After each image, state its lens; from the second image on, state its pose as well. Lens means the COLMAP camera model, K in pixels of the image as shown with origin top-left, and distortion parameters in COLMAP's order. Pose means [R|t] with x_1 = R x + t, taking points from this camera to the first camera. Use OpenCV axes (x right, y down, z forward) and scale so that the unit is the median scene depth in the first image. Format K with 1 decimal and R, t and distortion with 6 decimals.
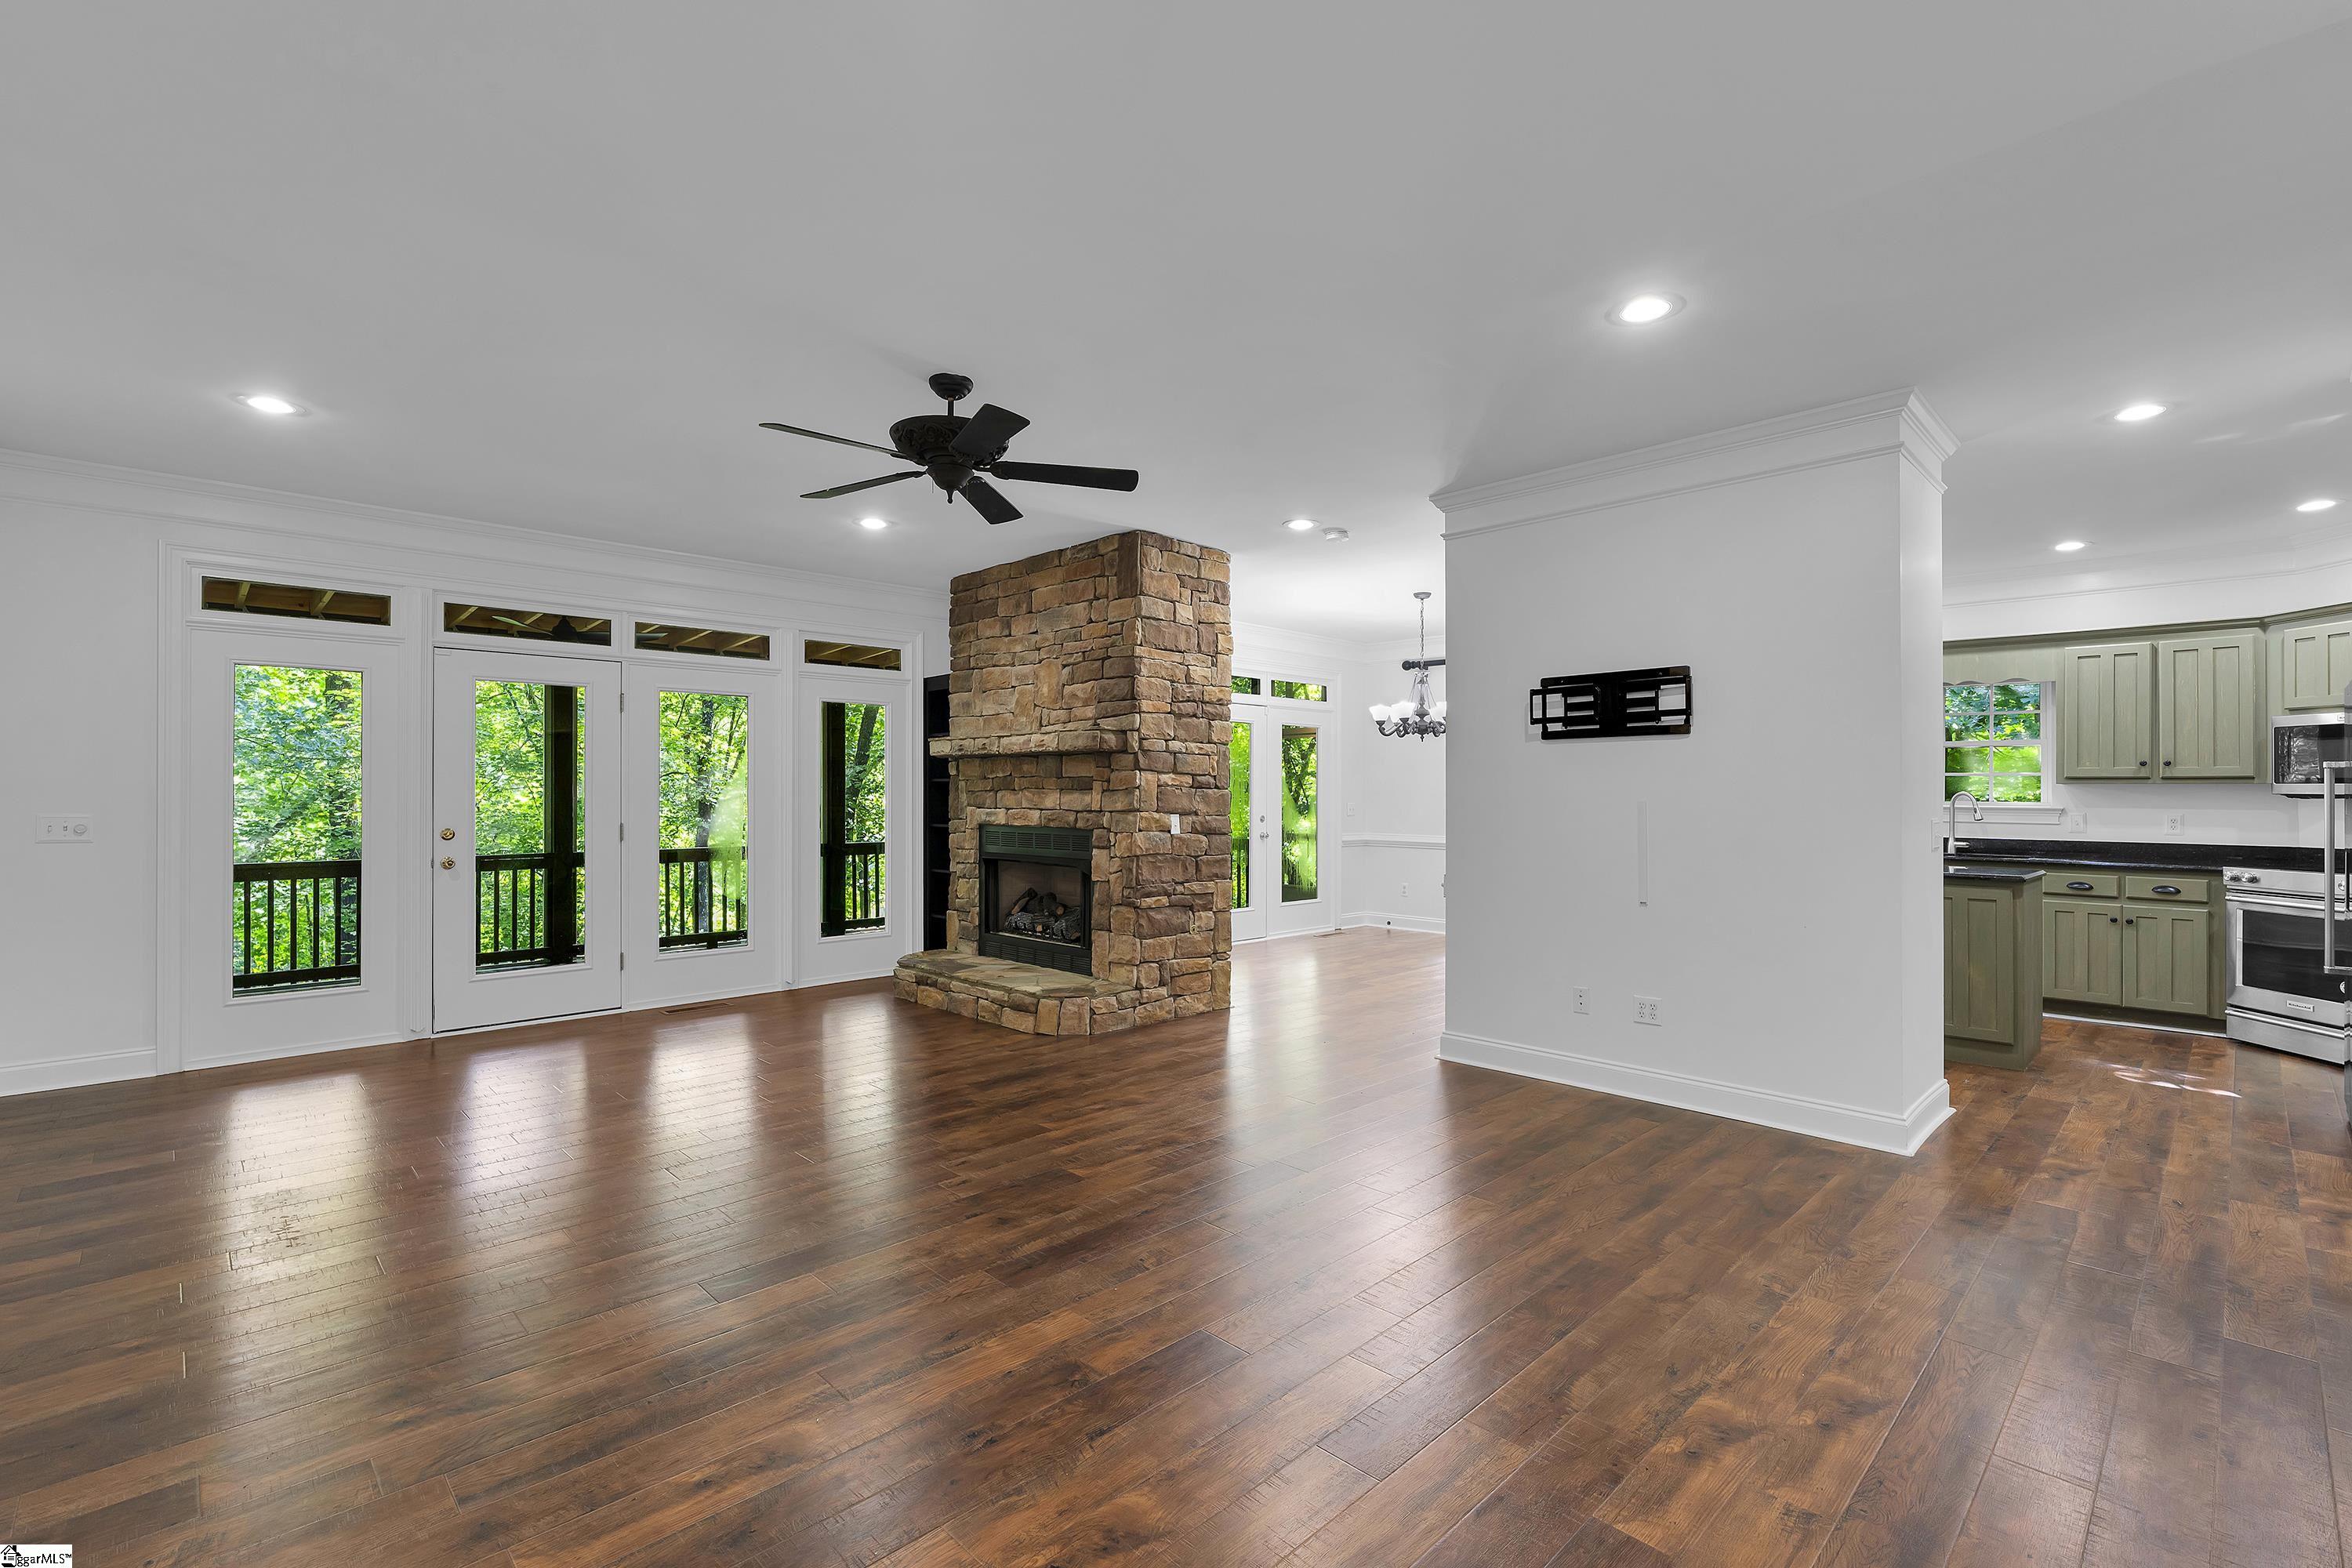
lens RADIAL K [[1035.6, 0, 1186.3], [0, 1035.6, 787.3], [0, 0, 1]] dist [-0.001659, -0.000011]
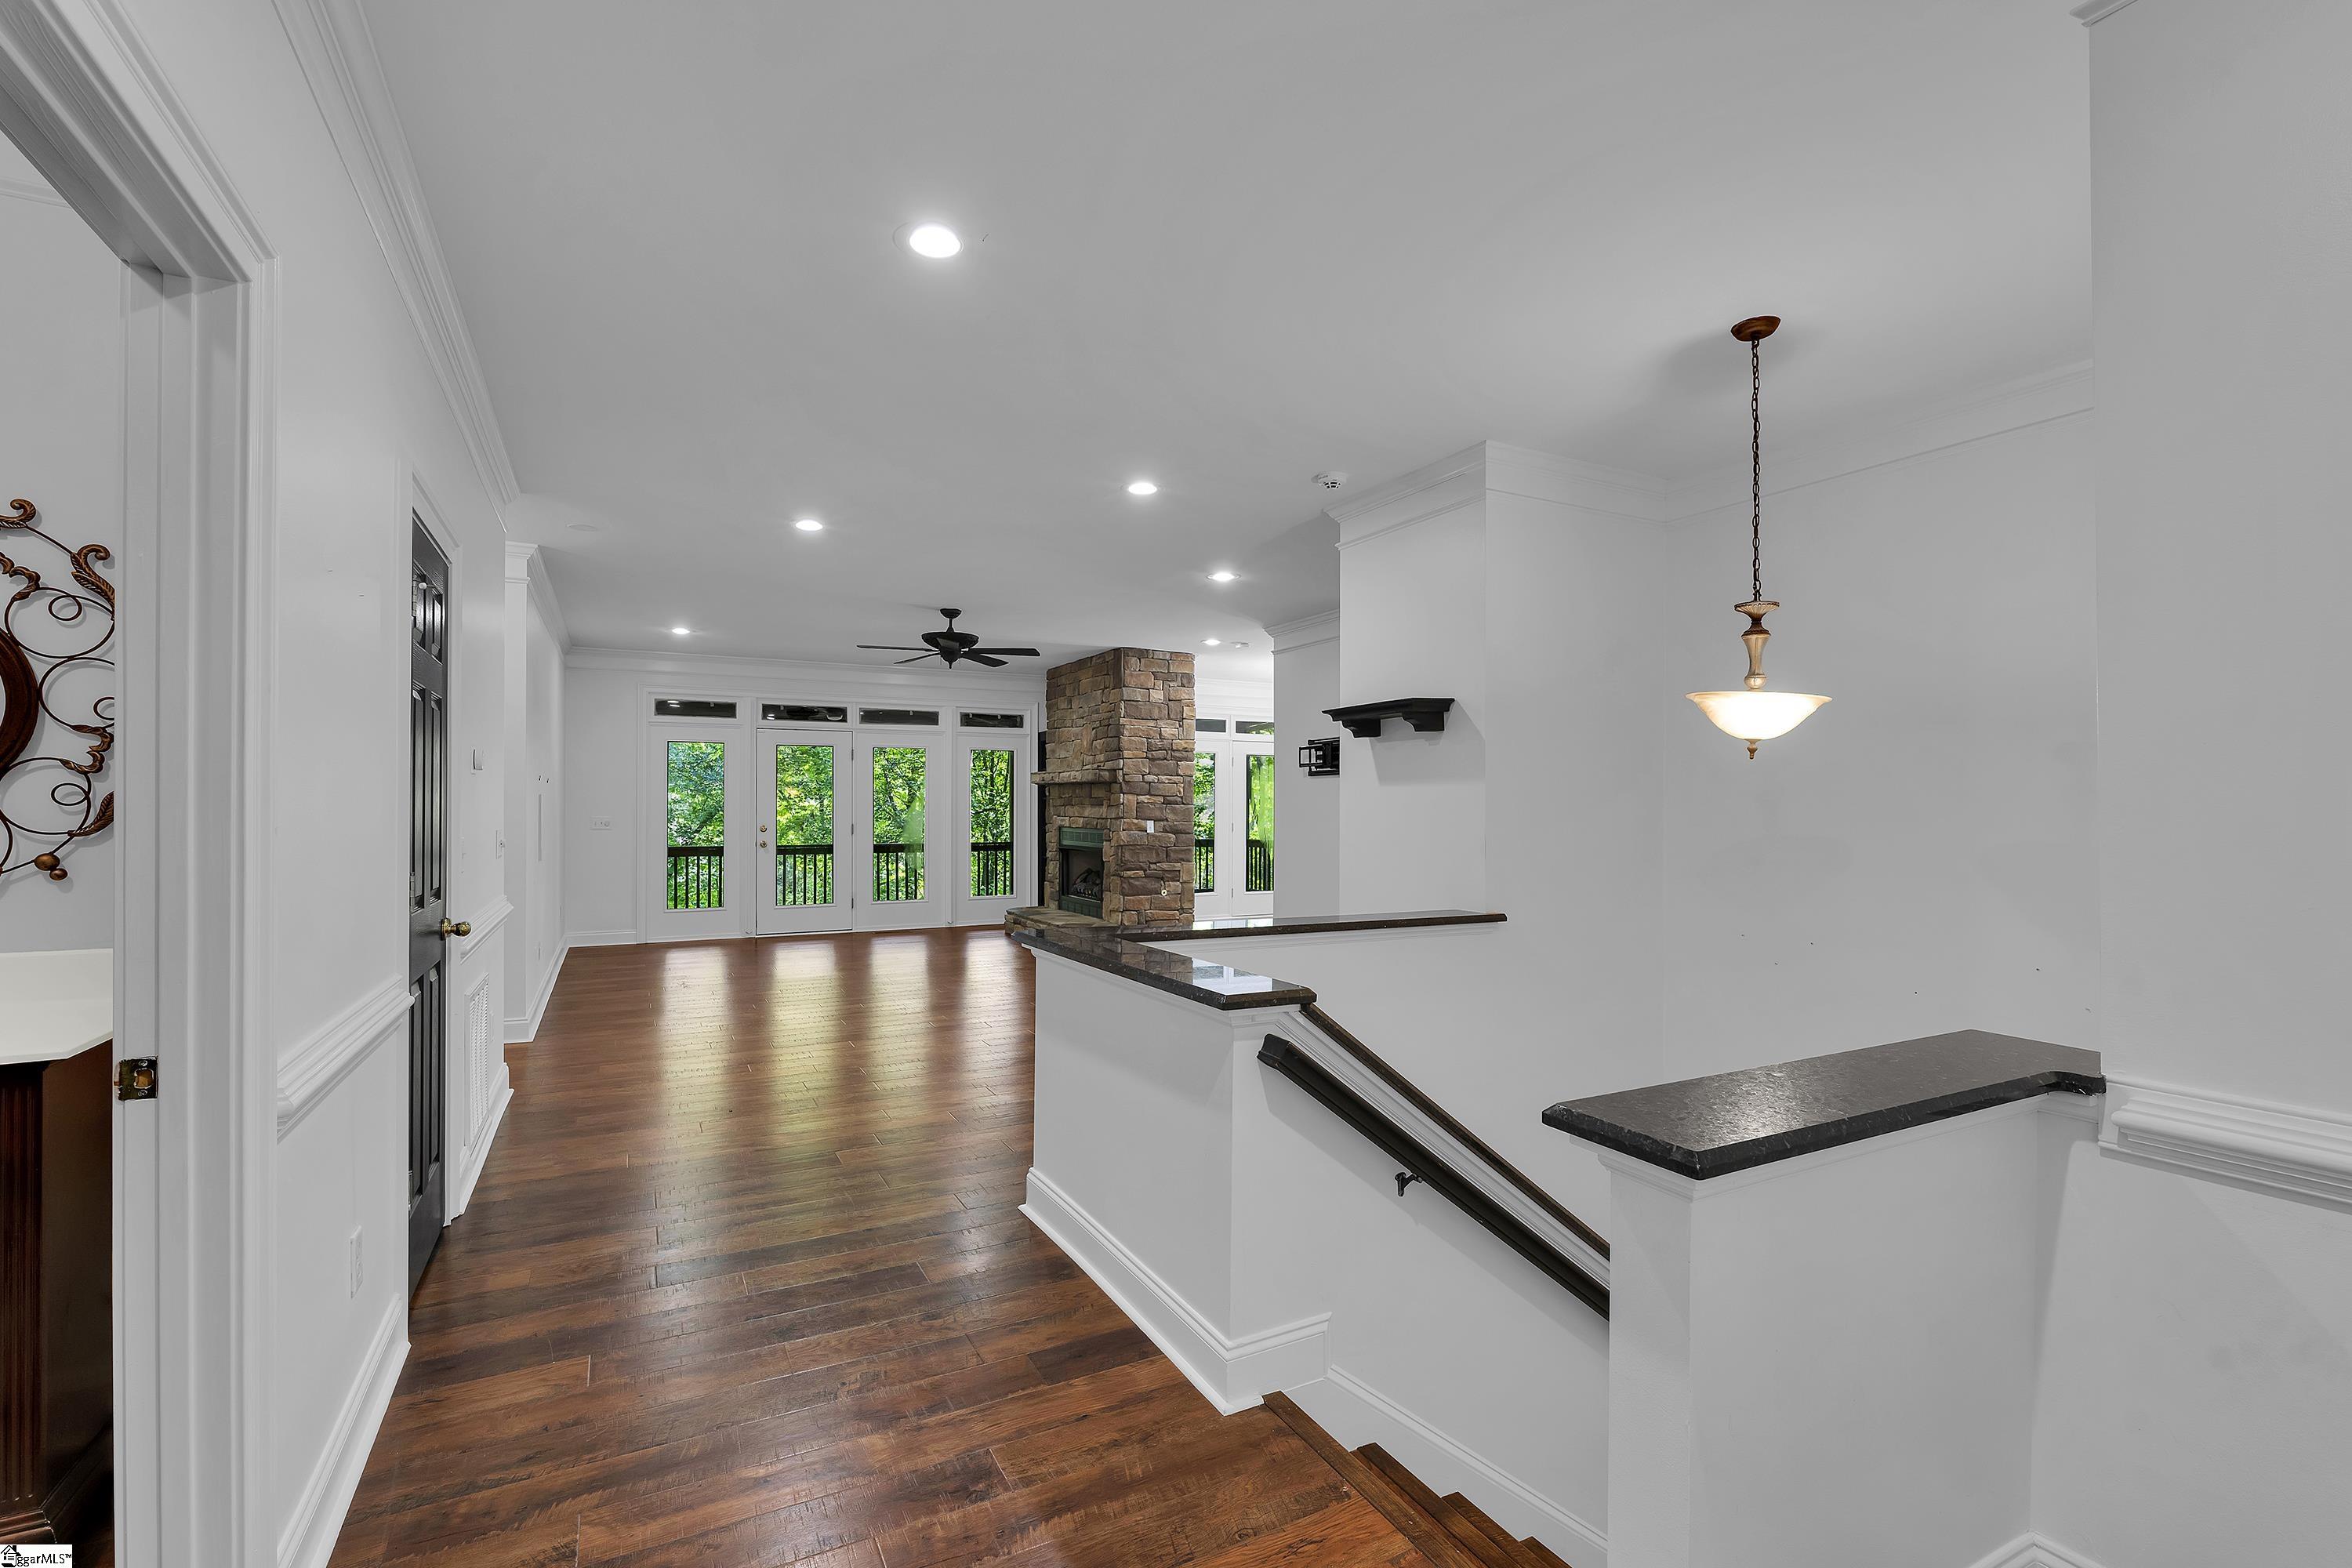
lens RADIAL K [[1033.6, 0, 1203.3], [0, 1033.6, 802.5], [0, 0, 1]] dist [-0.000542, -0.000096]
pose [[0.963460, 0.000923, -0.267850, 0.501414], [-0.000360, 0.999998, 0.002151, -0.005526], [0.267851, -0.001976, 0.963458, -0.531905]]
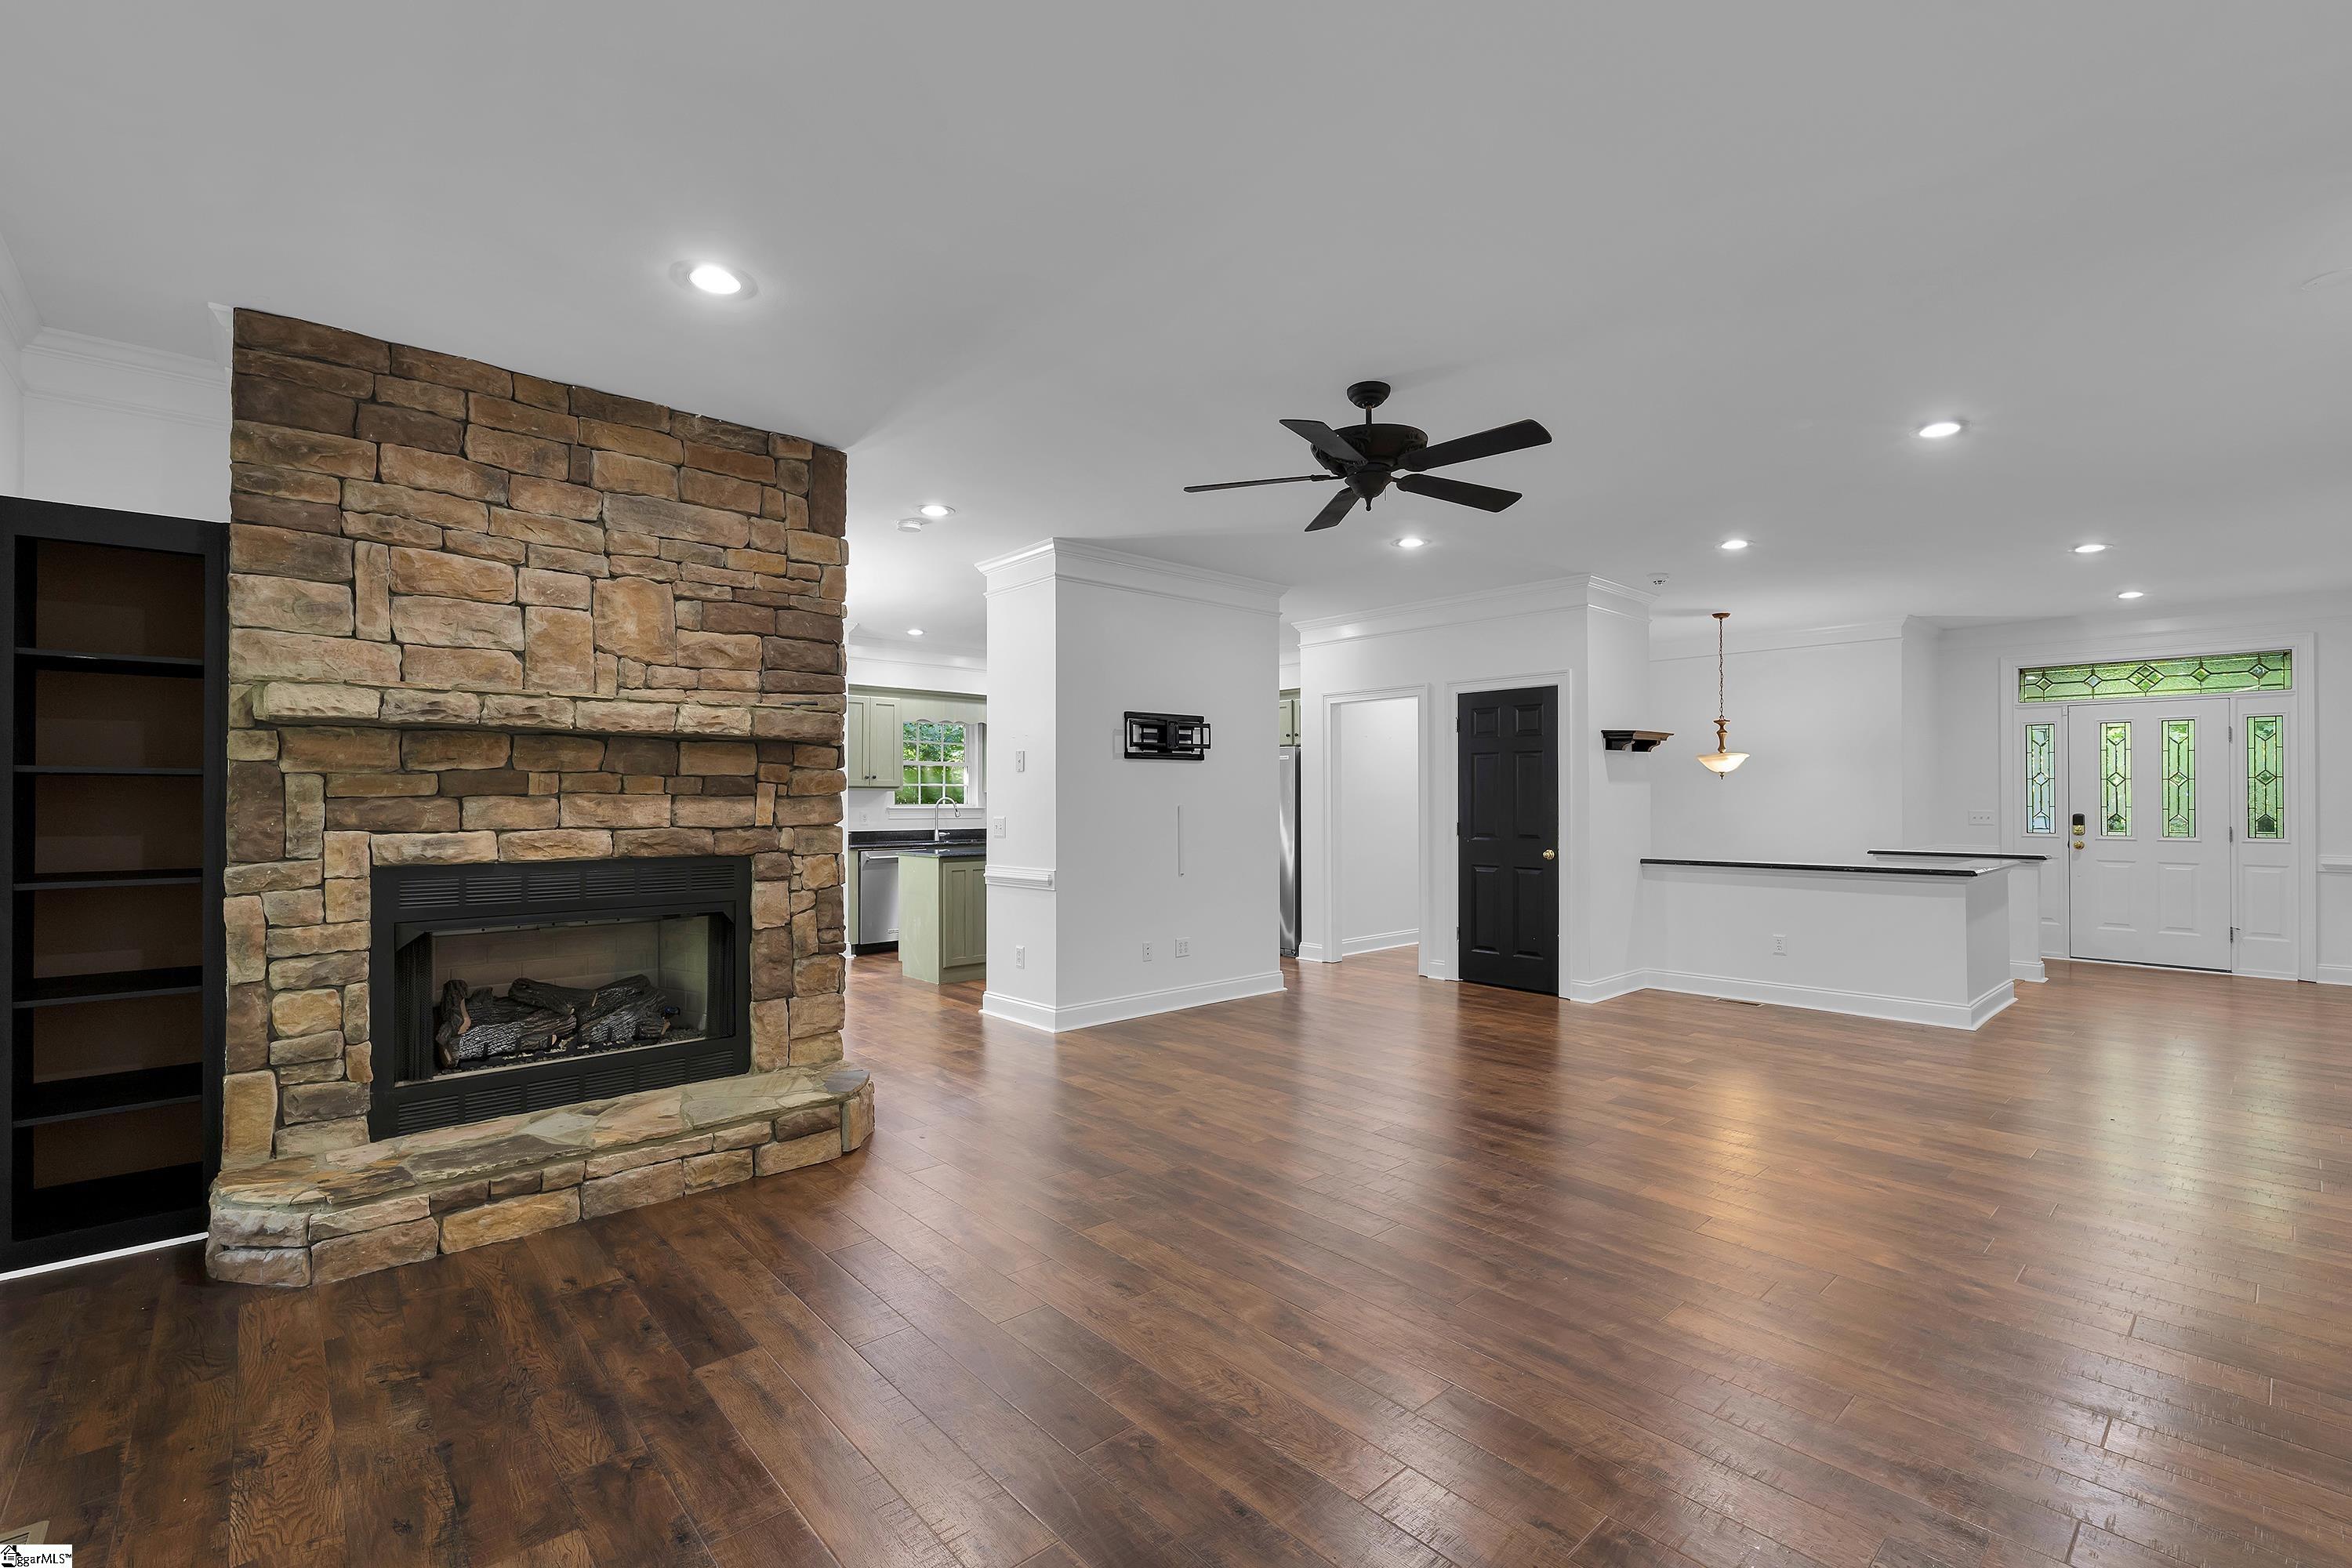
lens RADIAL K [[1020.4, 0, 1176.0], [0, 1020.4, 784.0], [0, 0, 1]] dist [-0.007004, -0.000238]
pose [[0.049107, 0.012236, 0.998719, -0.748414], [-0.006473, 0.999908, -0.011933, 0.000885], [-0.998773, -0.005879, 0.049182, 0.697857]]
